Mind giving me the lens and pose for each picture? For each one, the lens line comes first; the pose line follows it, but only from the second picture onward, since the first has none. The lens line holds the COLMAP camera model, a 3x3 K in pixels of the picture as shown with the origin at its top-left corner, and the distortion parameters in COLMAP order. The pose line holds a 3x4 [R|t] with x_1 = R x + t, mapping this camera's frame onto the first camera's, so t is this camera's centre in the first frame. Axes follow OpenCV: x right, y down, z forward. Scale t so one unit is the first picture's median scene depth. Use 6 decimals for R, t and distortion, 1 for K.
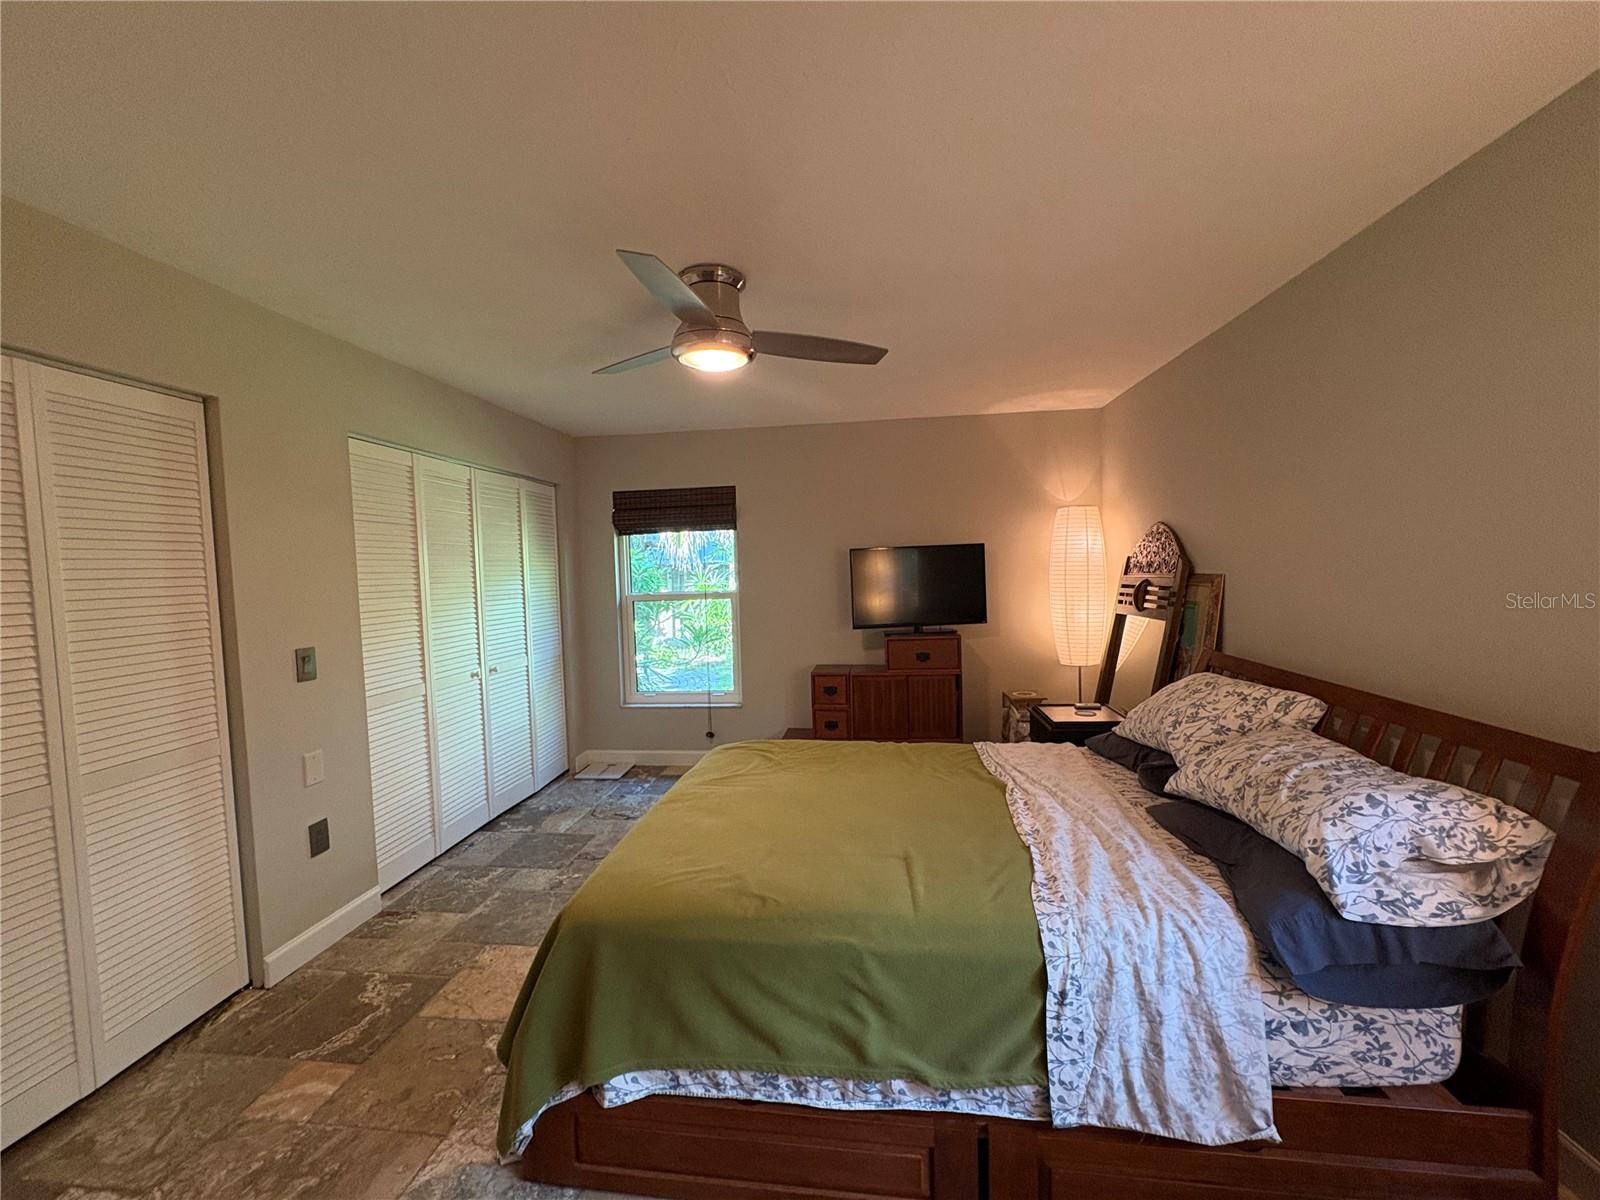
lens RADIAL K [[638.8, 0, 795.8], [0, 638.8, 601.1], [0, 0, 1]] dist [-0.000318, 0.000699]
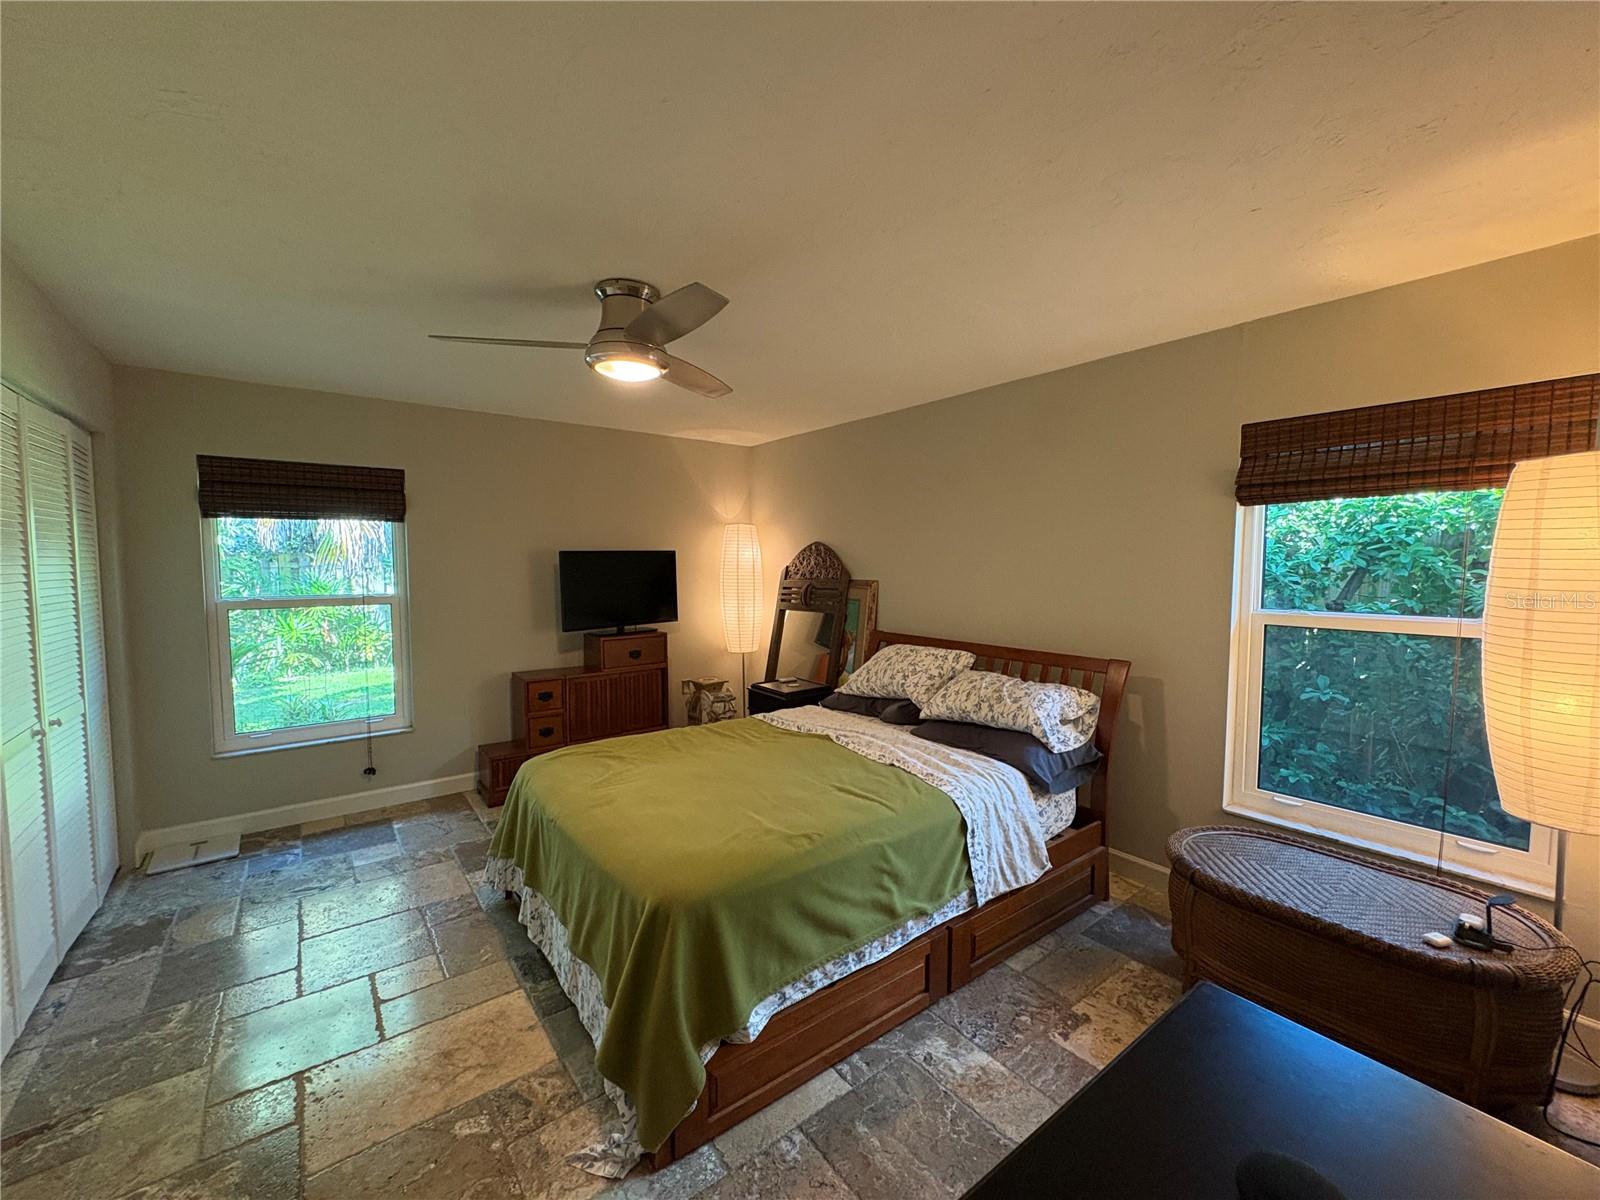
lens RADIAL K [[638.8, 0, 798.6], [0, 638.8, 599.6], [0, 0, 1]] dist [-0.000318, 0.000699]
pose [[0.712365, -0.013274, 0.701684, -1.019323], [0.016880, 0.999856, 0.001778, -0.005918], [-0.701607, 0.010578, 0.712486, 0.108722]]
